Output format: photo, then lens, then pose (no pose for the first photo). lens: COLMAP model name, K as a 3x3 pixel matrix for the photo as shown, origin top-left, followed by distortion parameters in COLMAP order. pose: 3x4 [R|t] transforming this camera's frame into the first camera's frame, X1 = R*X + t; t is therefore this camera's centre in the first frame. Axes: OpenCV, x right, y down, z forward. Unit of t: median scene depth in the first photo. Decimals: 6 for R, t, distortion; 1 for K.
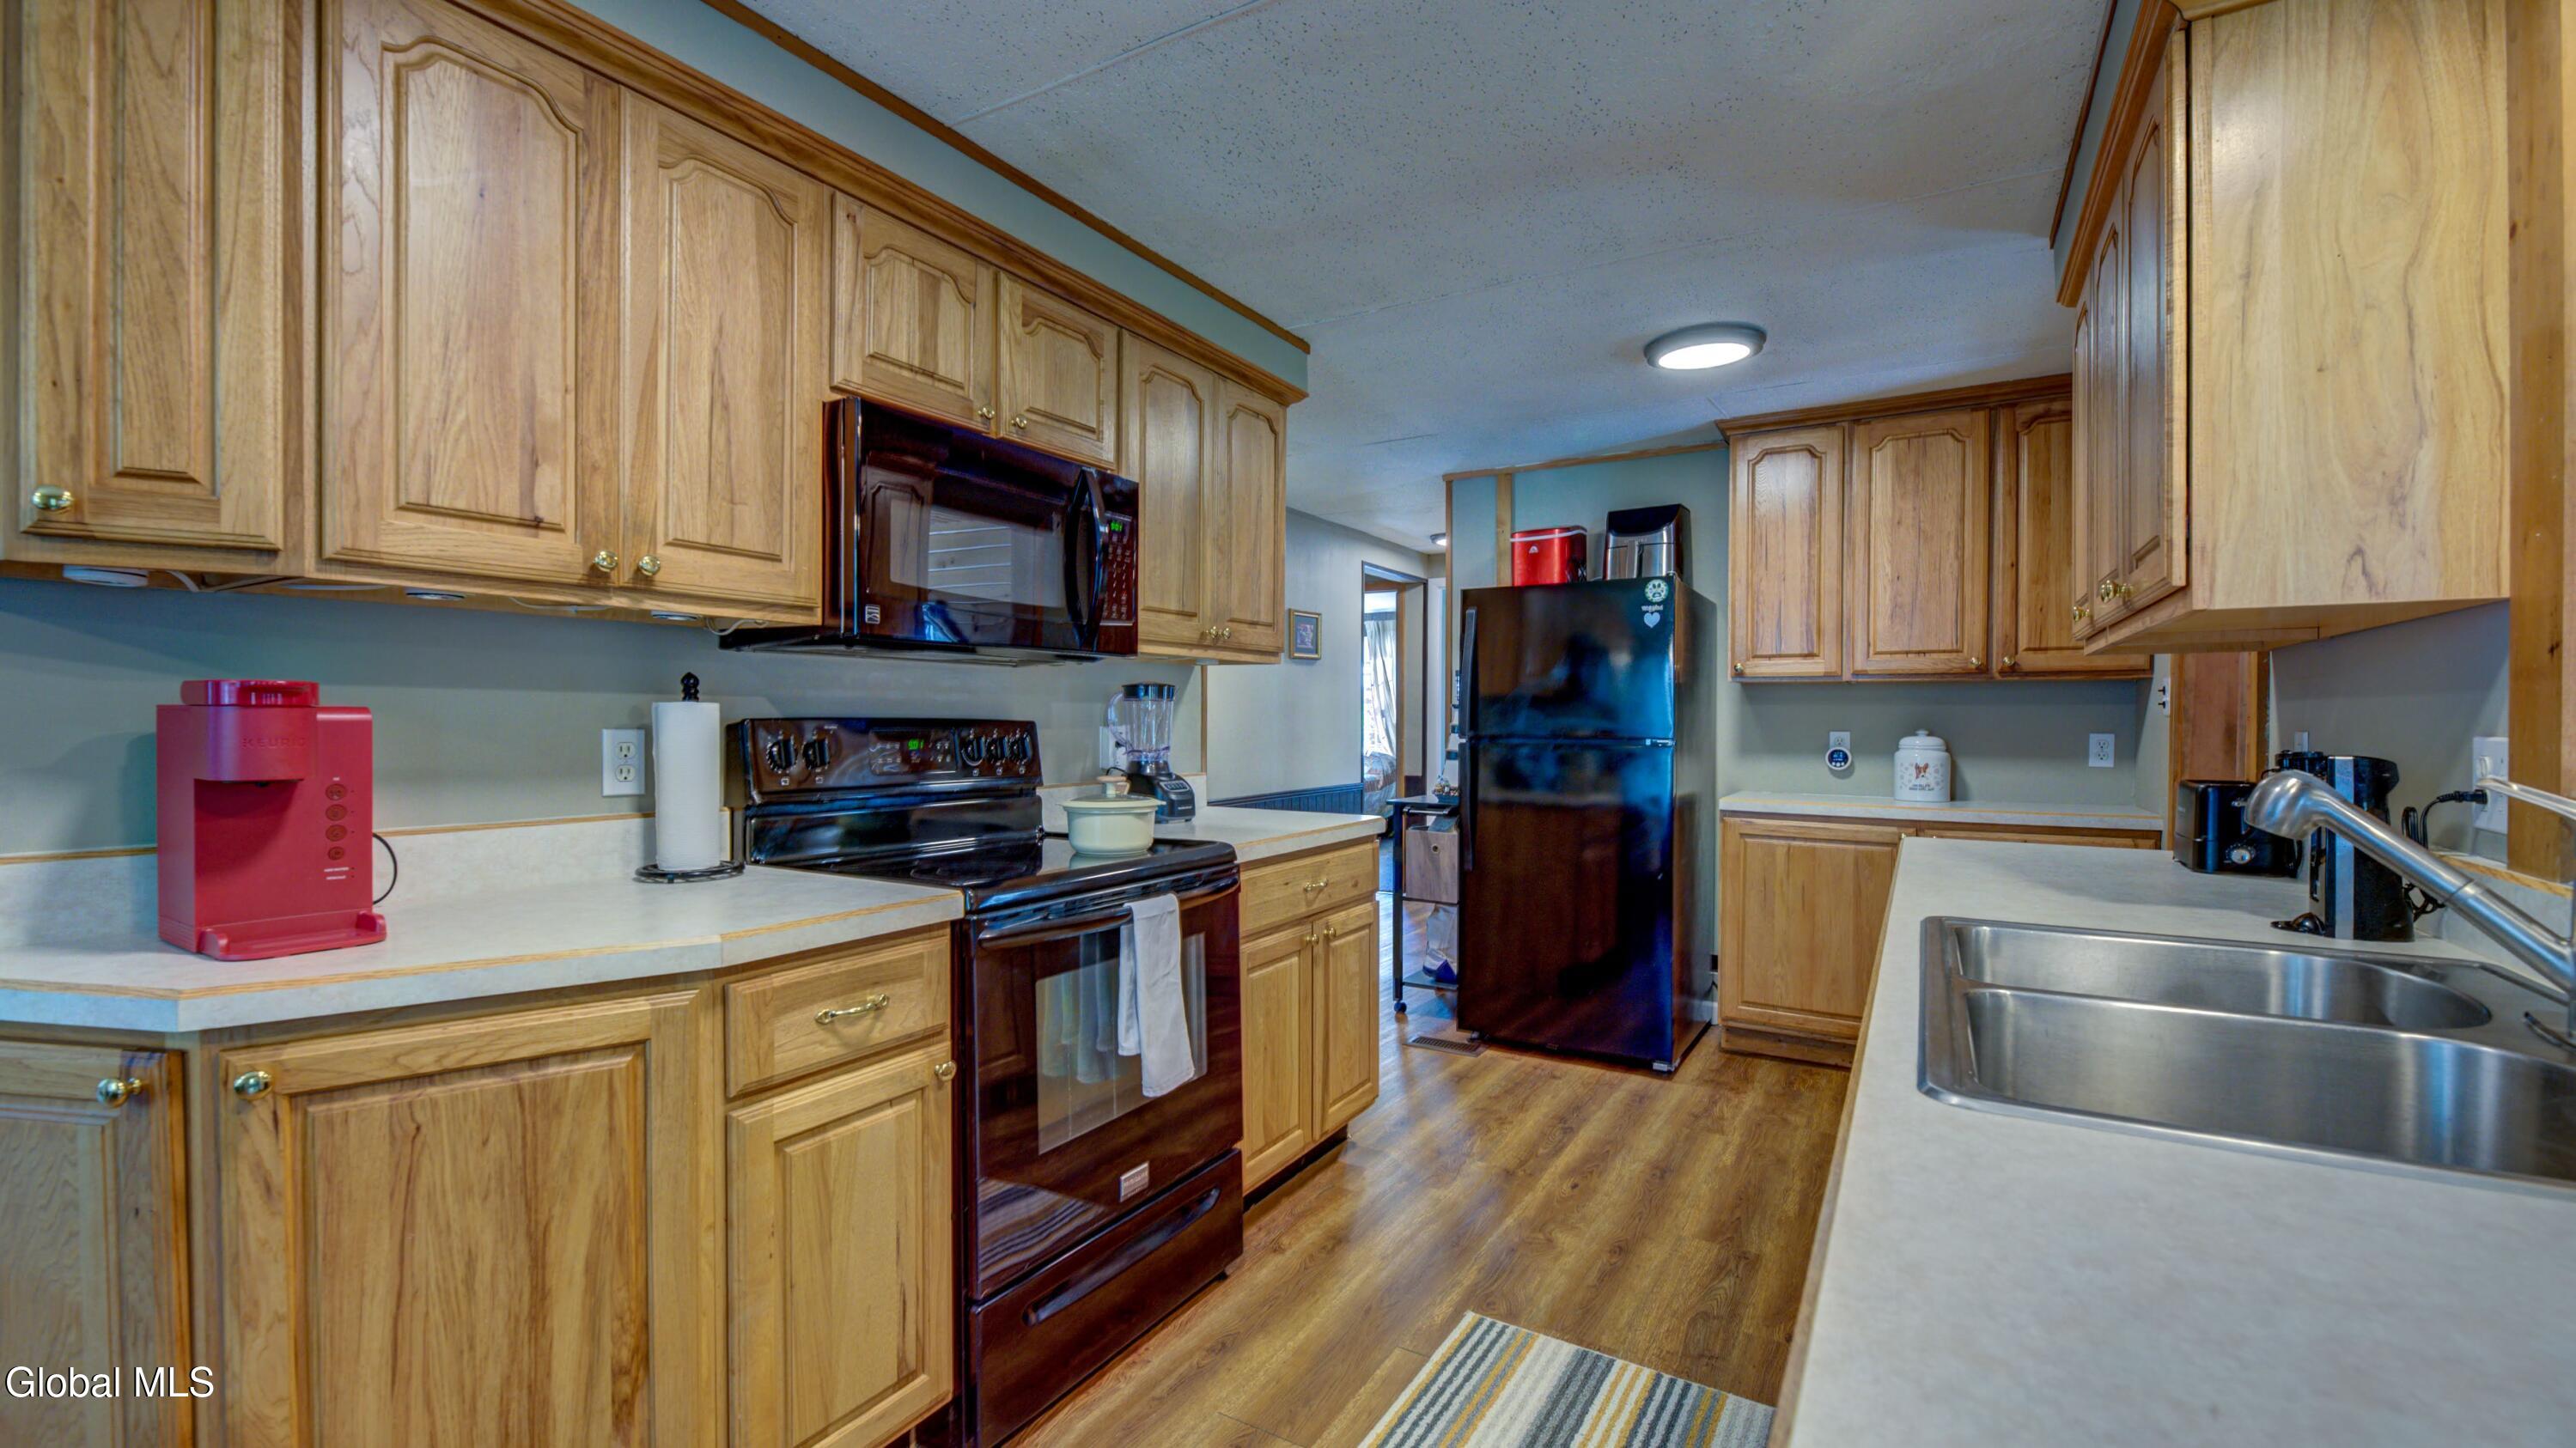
lens RADIAL K [[1060.4, 0, 1285.8], [0, 1060.4, 726.0], [0, 0, 1]] dist [-0.001211, -0.000001]
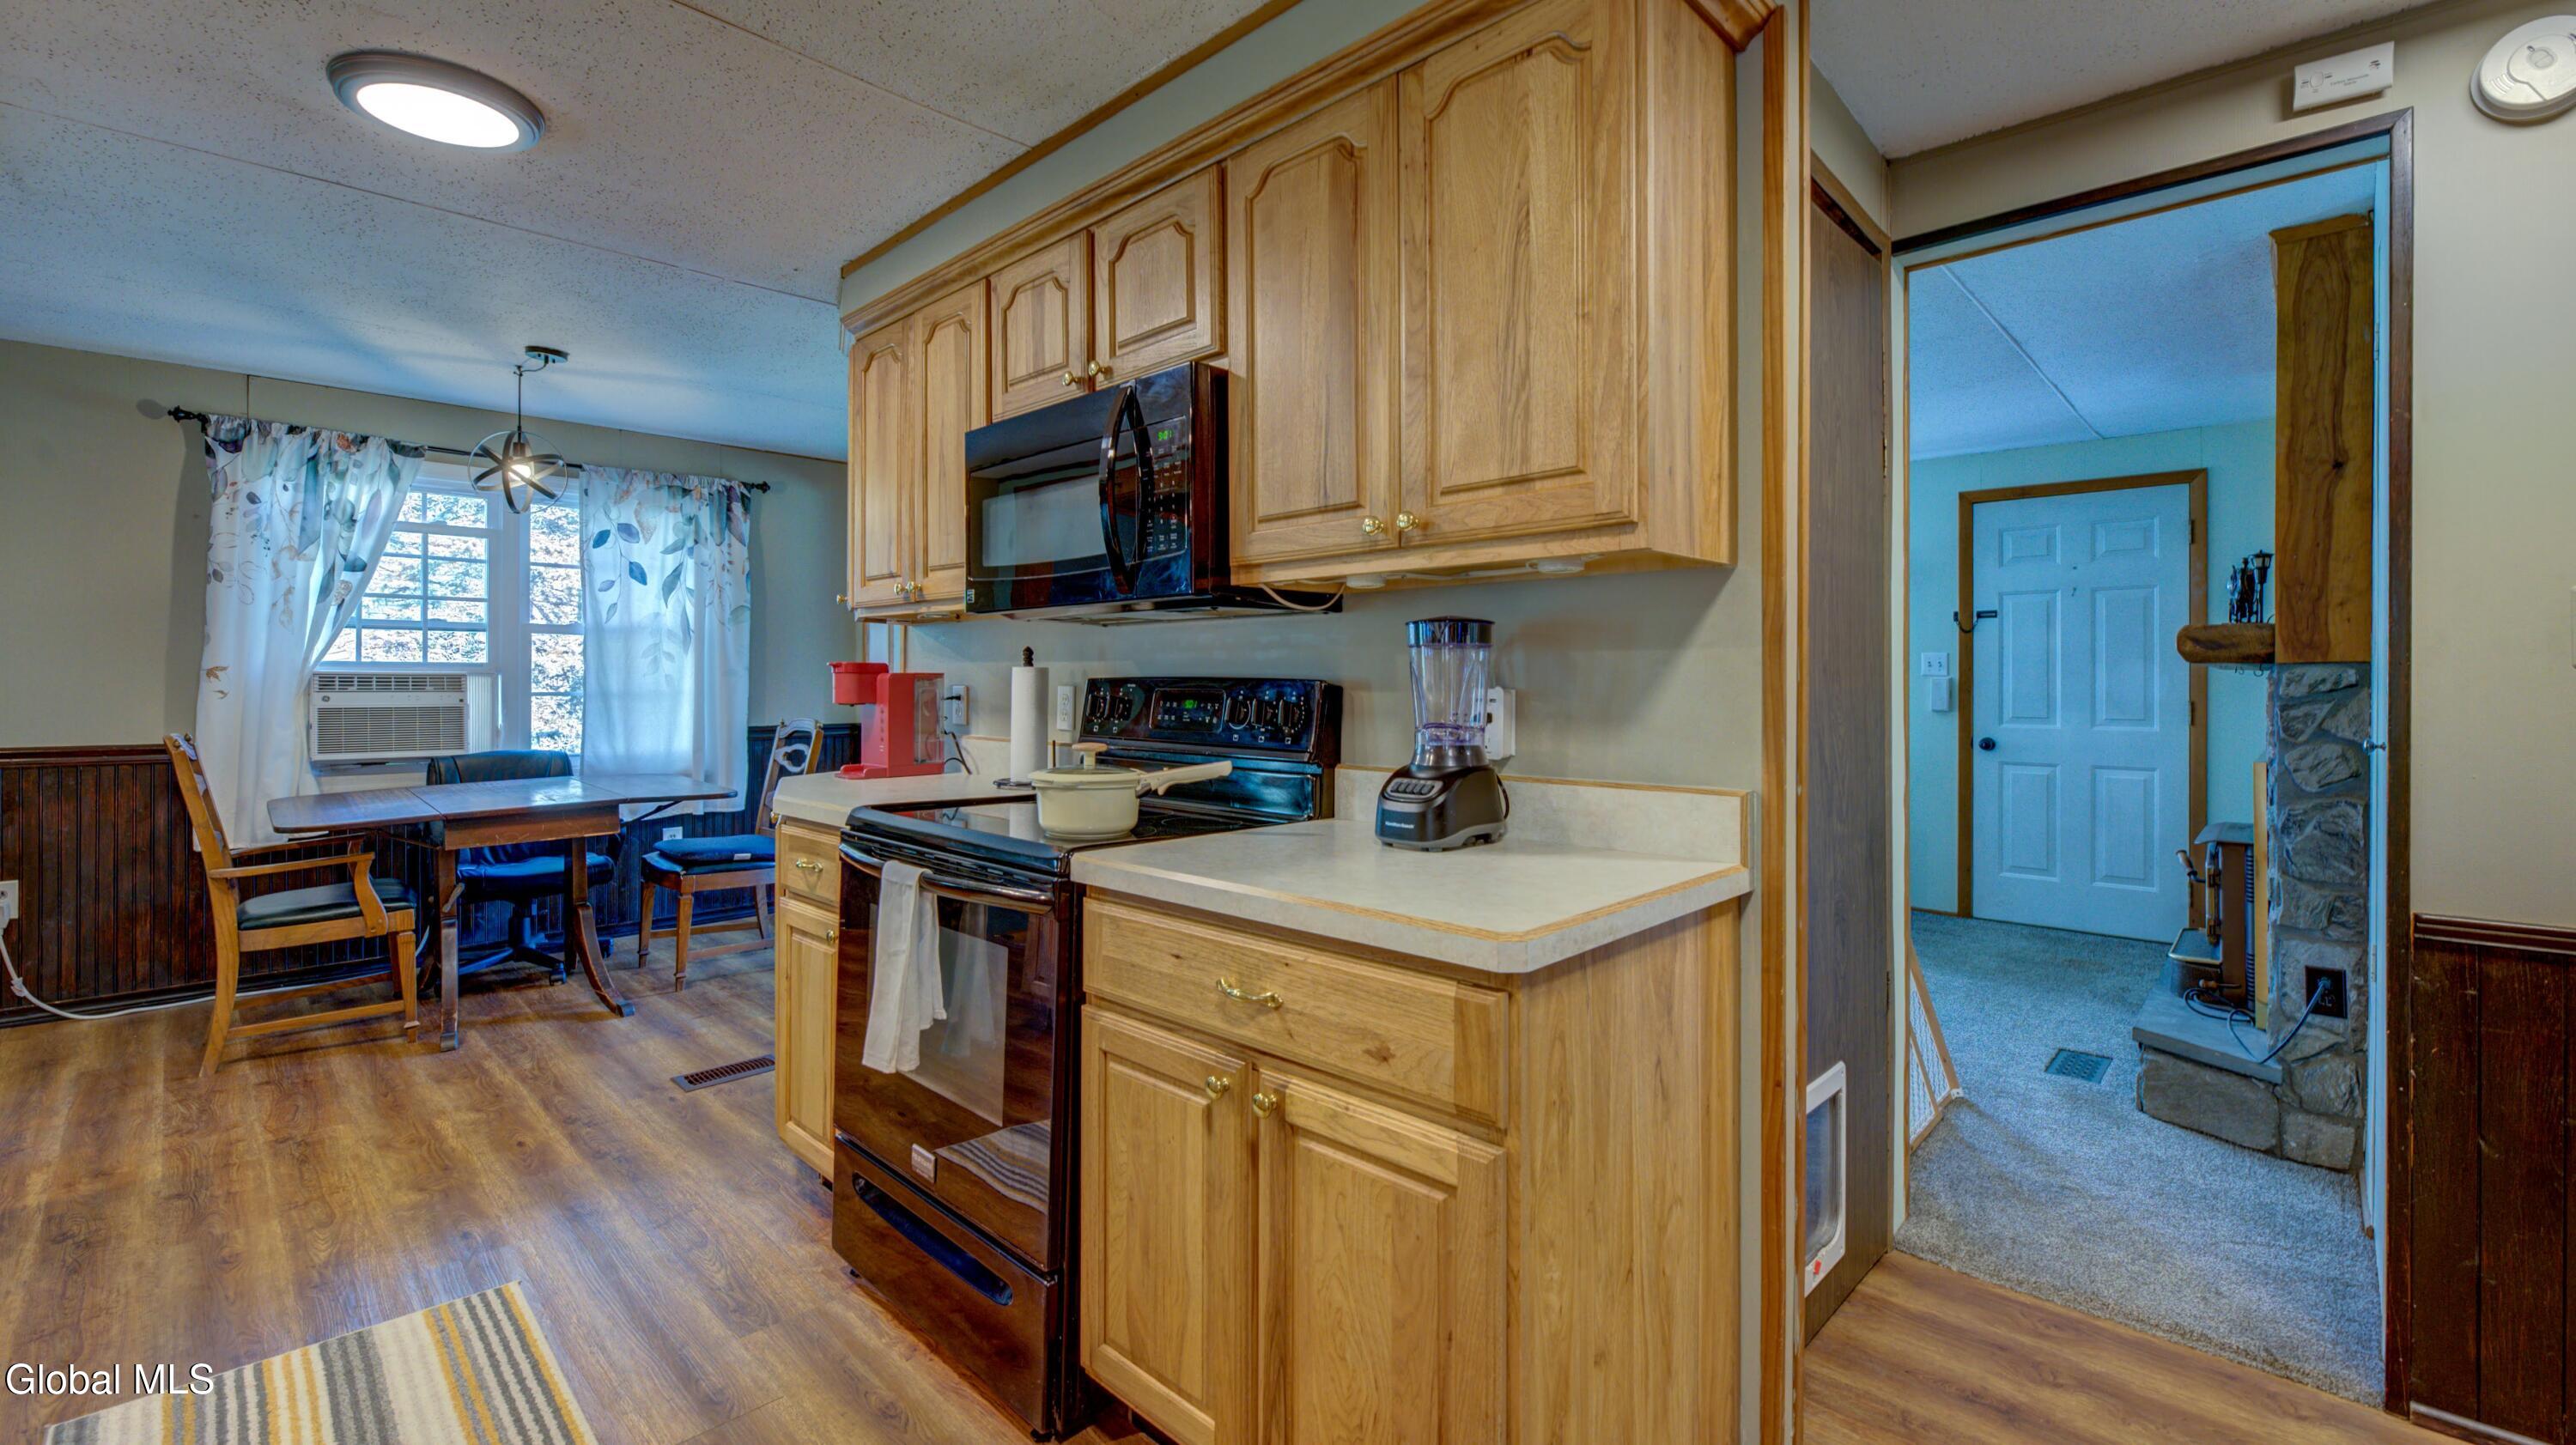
lens RADIAL K [[1060.4, 0, 1247.9], [0, 1060.4, 672.1], [0, 0, 1]] dist [-0.001211, -0.000001]
pose [[-0.227464, -0.013369, -0.973695, 0.627395], [-0.011445, 0.999873, -0.011054, -0.002042], [0.973719, 0.008630, -0.227588, 1.302446]]
